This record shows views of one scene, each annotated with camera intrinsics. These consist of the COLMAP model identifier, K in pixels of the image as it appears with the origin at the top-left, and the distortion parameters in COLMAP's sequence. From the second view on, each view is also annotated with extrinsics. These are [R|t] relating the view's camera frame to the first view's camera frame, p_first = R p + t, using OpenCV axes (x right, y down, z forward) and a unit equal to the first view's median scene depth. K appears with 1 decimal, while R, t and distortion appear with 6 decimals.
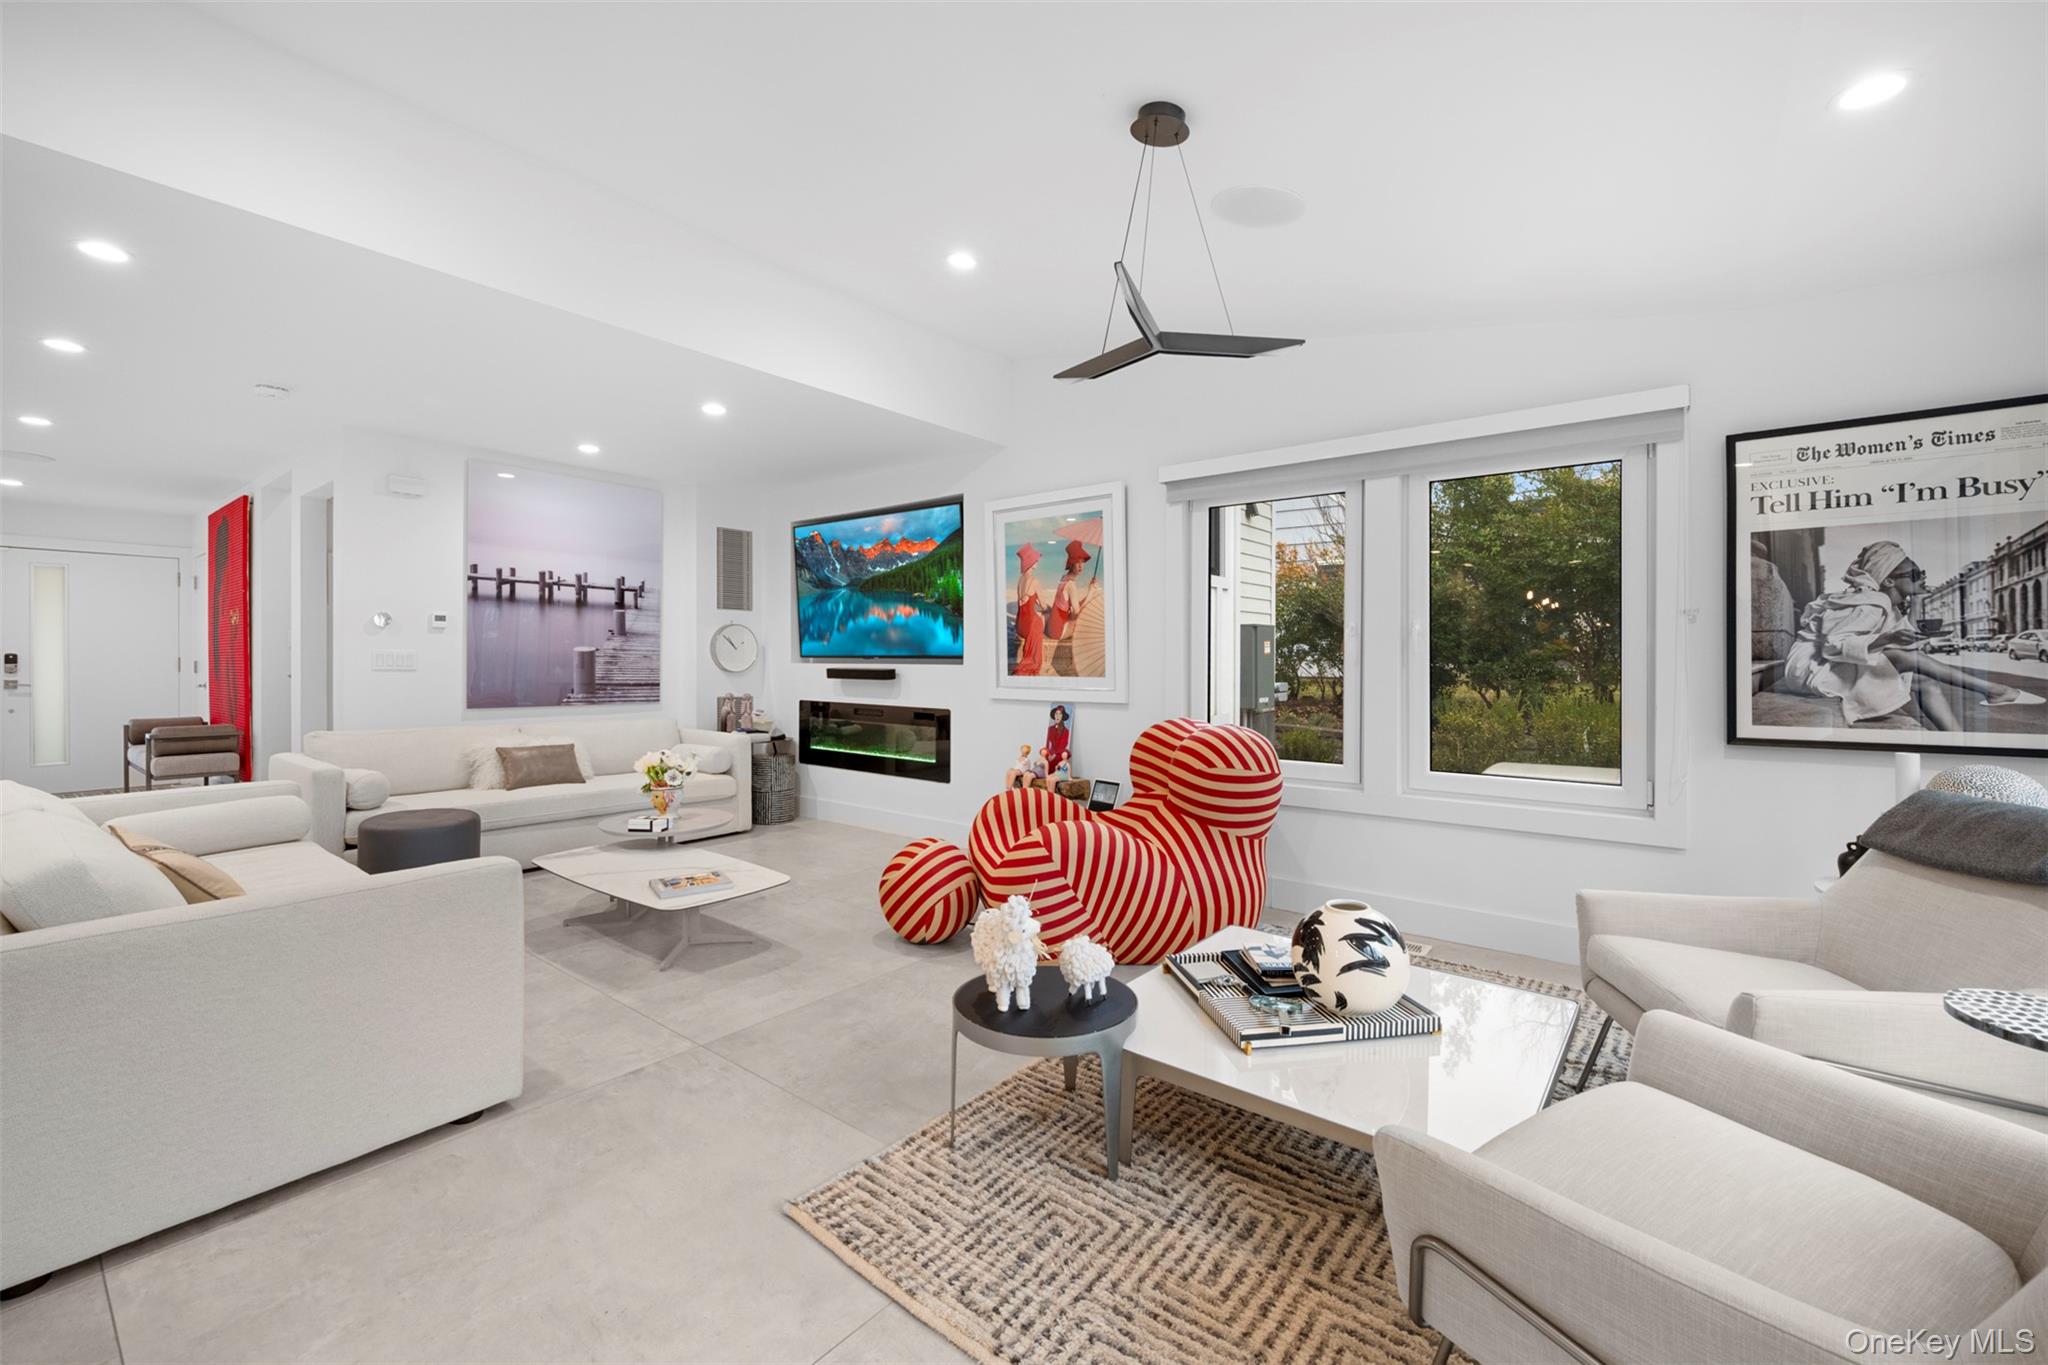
lens RADIAL K [[839.0, 0, 1026.6], [0, 839.0, 661.2], [0, 0, 1]] dist [-0.002377, -0.000381]
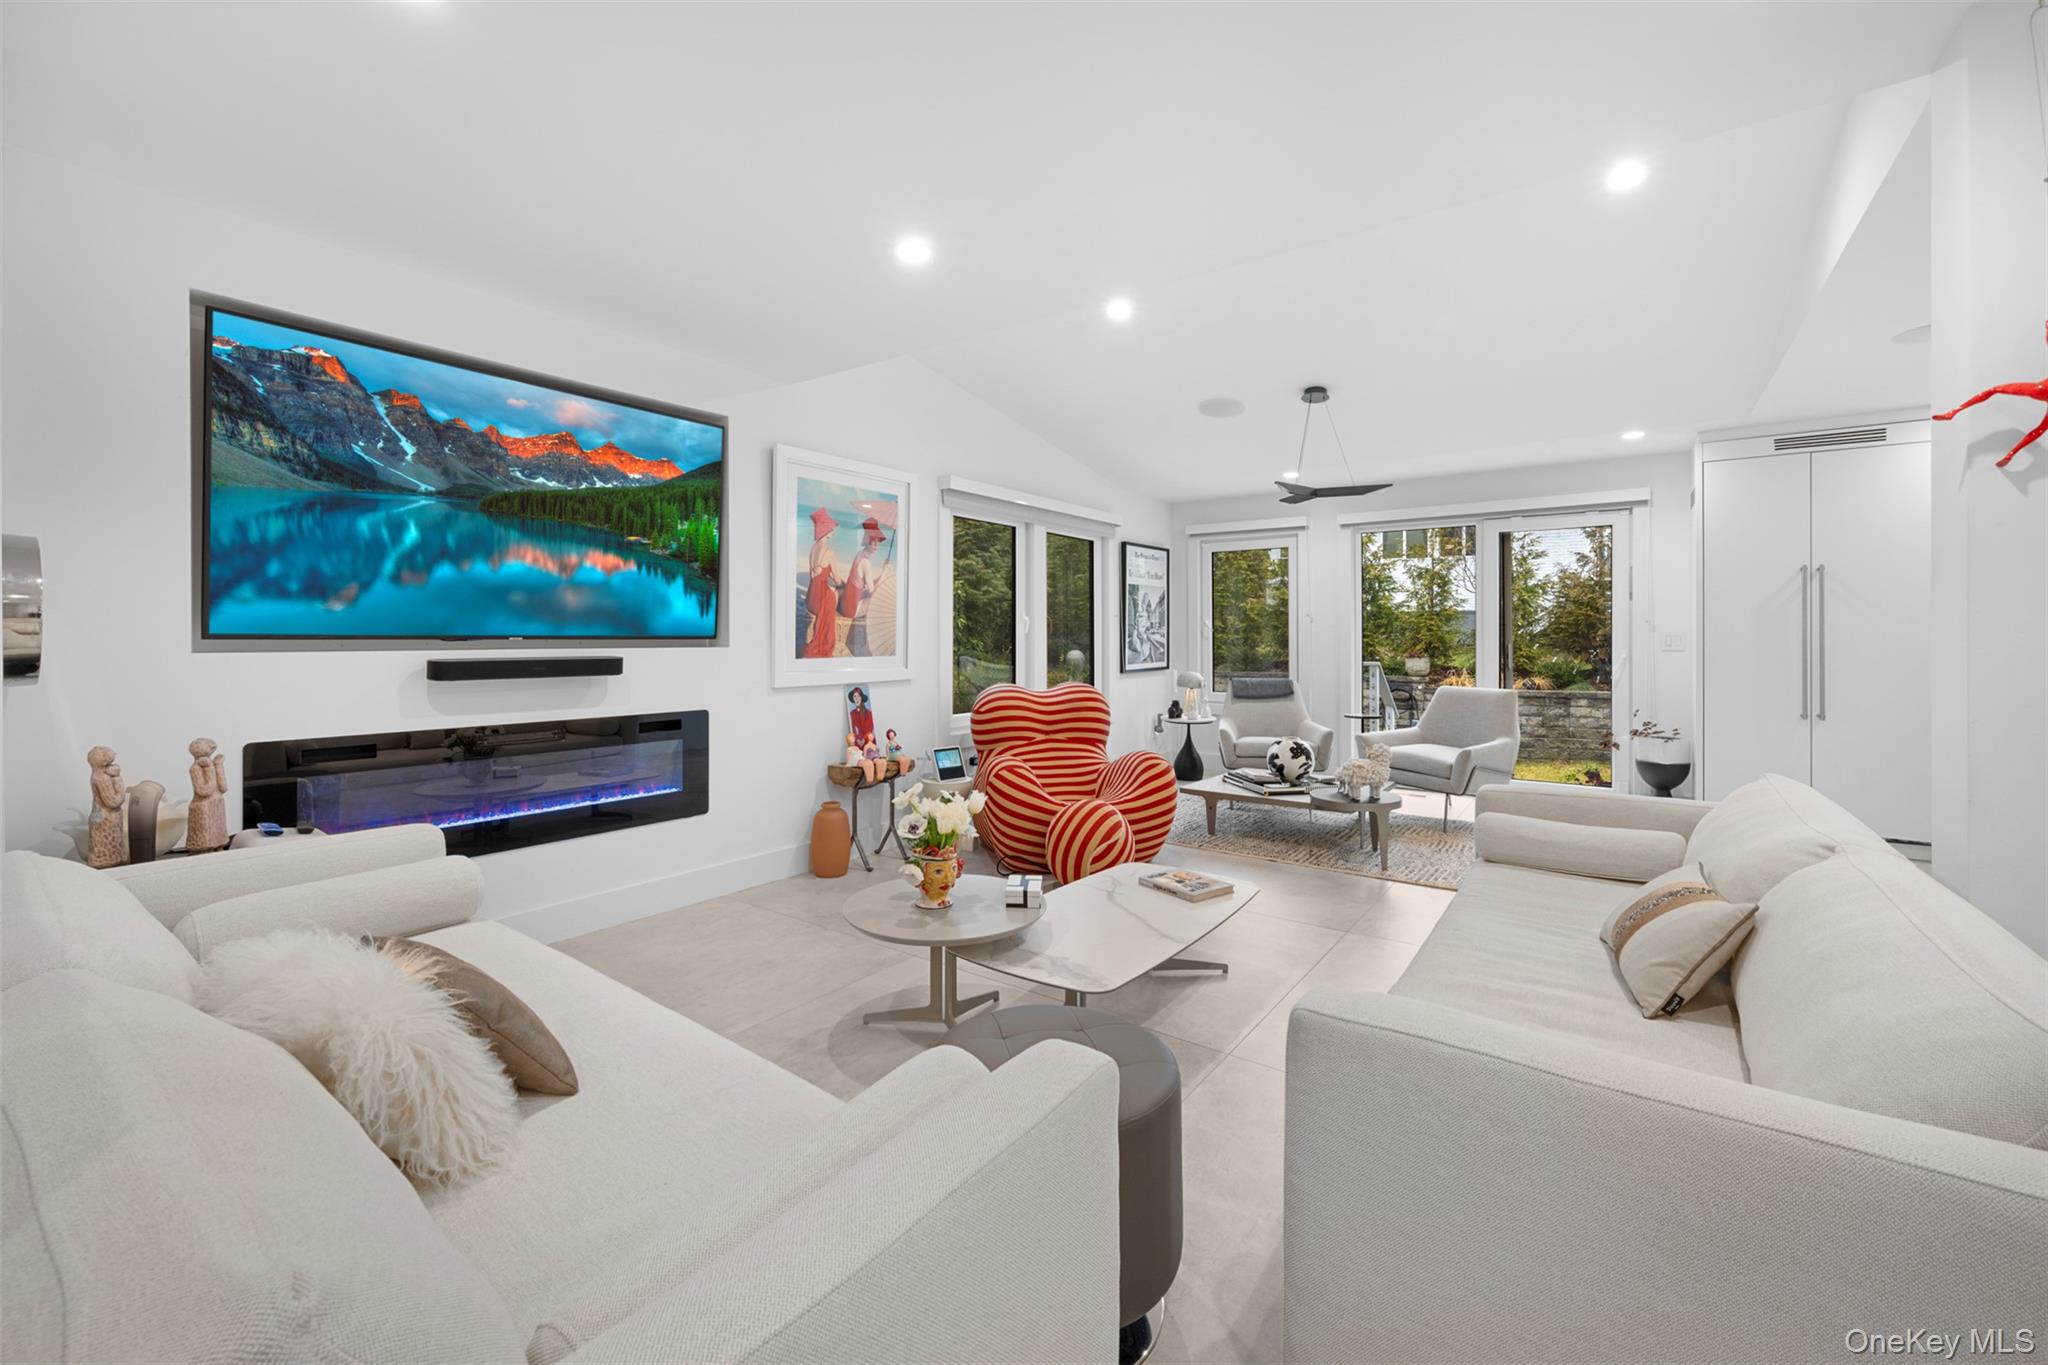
lens RADIAL K [[828.9, 0, 1027.3], [0, 828.9, 637.9], [0, 0, 1]] dist [-0.002920, -0.000268]
pose [[-0.039289, -0.002980, 0.999223, -0.940761], [0.004916, 0.999983, 0.003175, -0.005545], [-0.999216, 0.005037, -0.039274, 0.877230]]
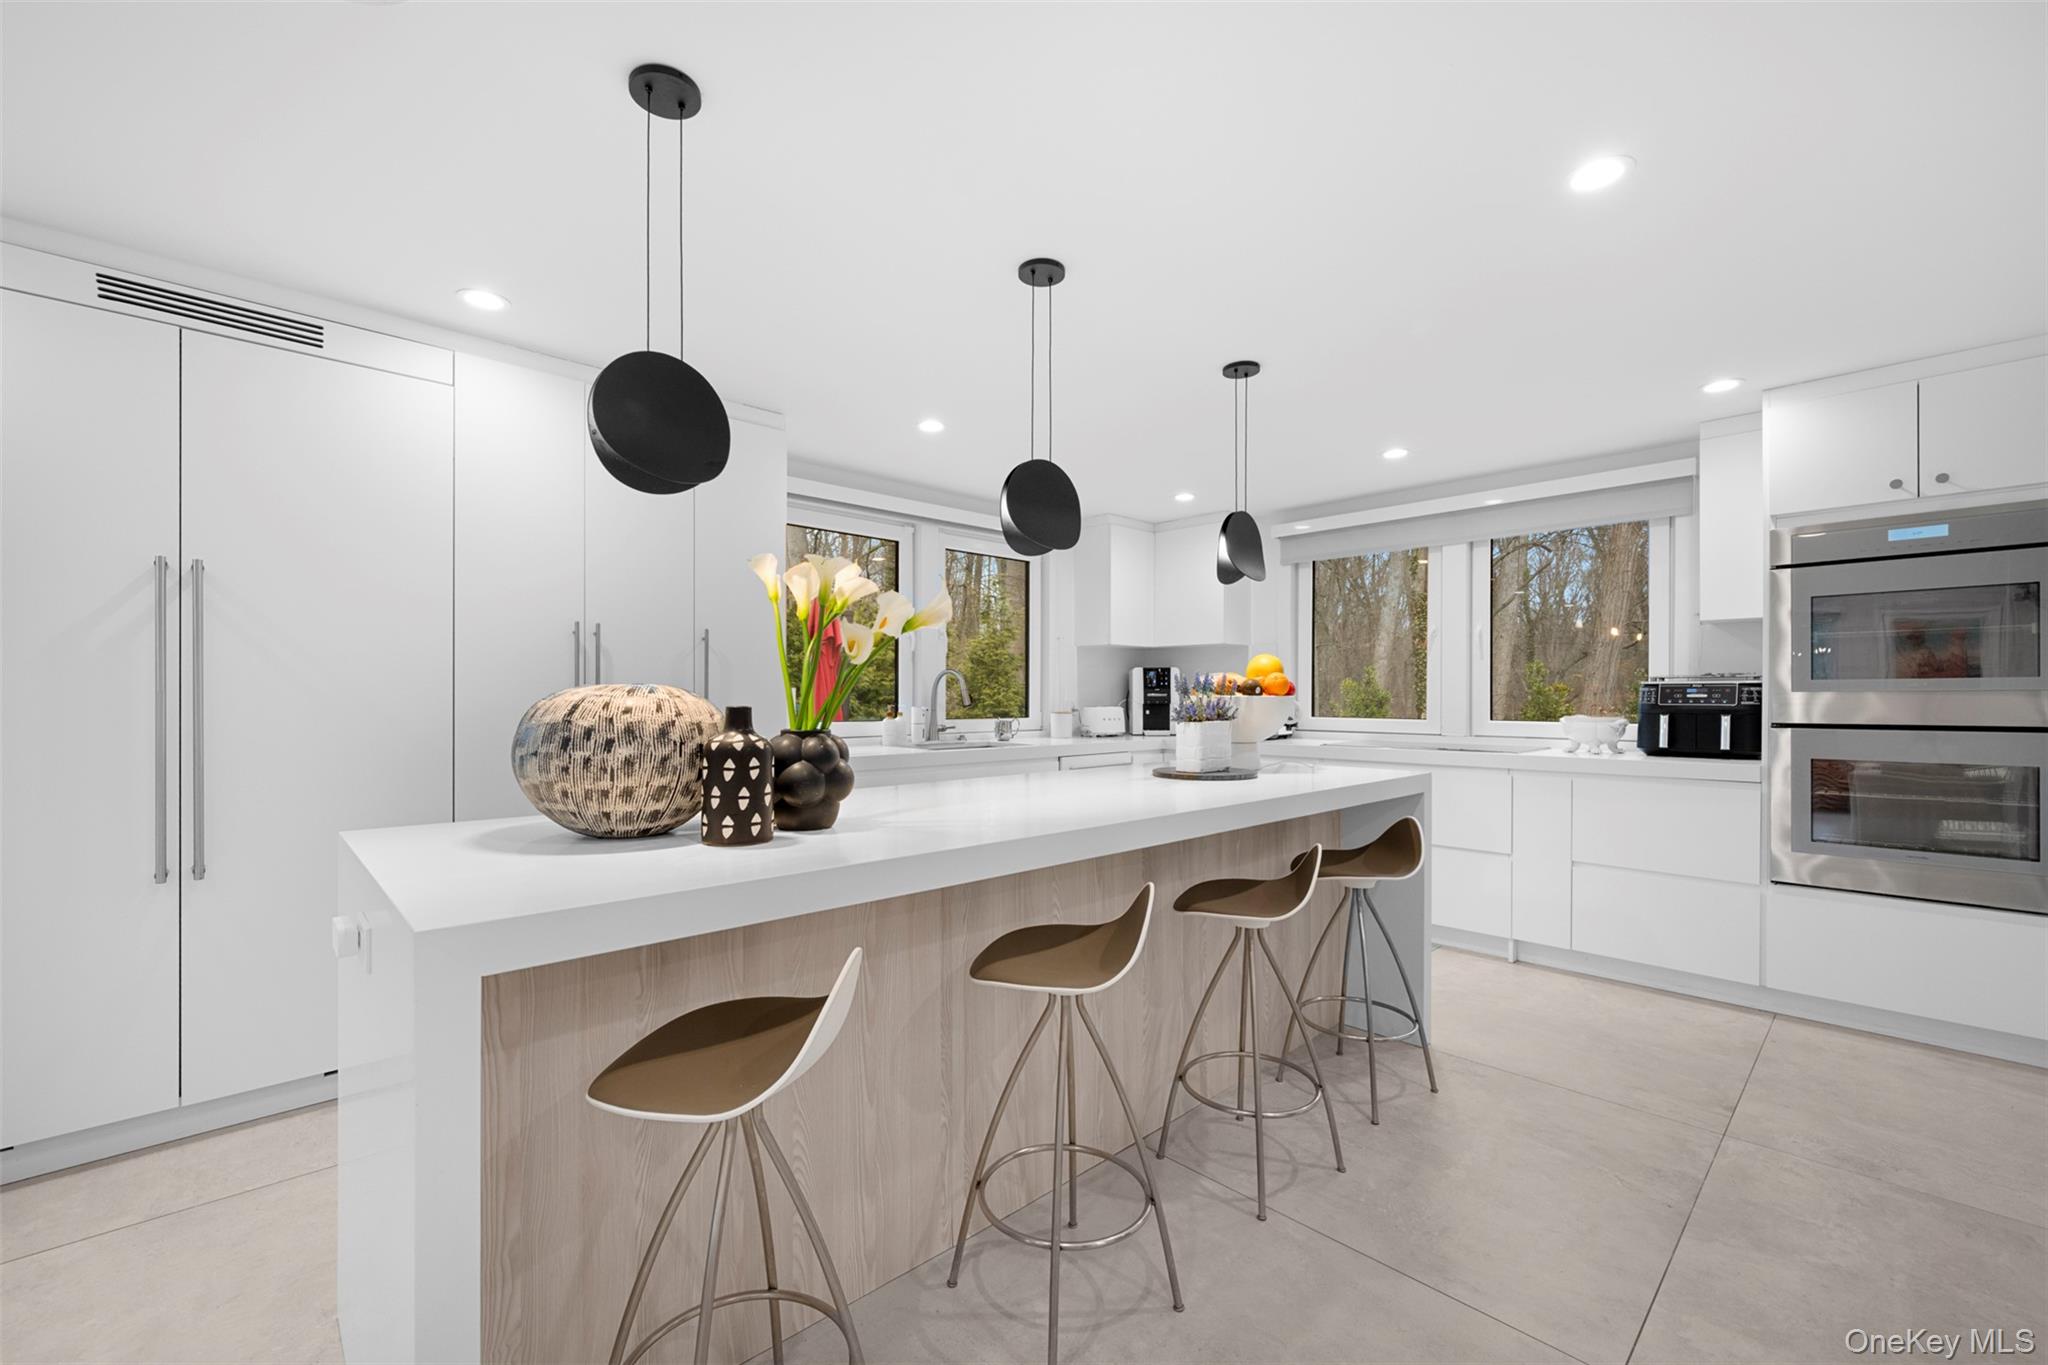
lens RADIAL K [[836.7, 0, 1014.9], [0, 836.7, 695.8], [0, 0, 1]] dist [-0.001433, -0.000113]
pose [[-0.988303, -0.005479, 0.152403, -0.530369], [-0.004518, 0.999968, 0.006652, -0.011655], [-0.152434, 0.005886, -0.988296, 0.290204]]
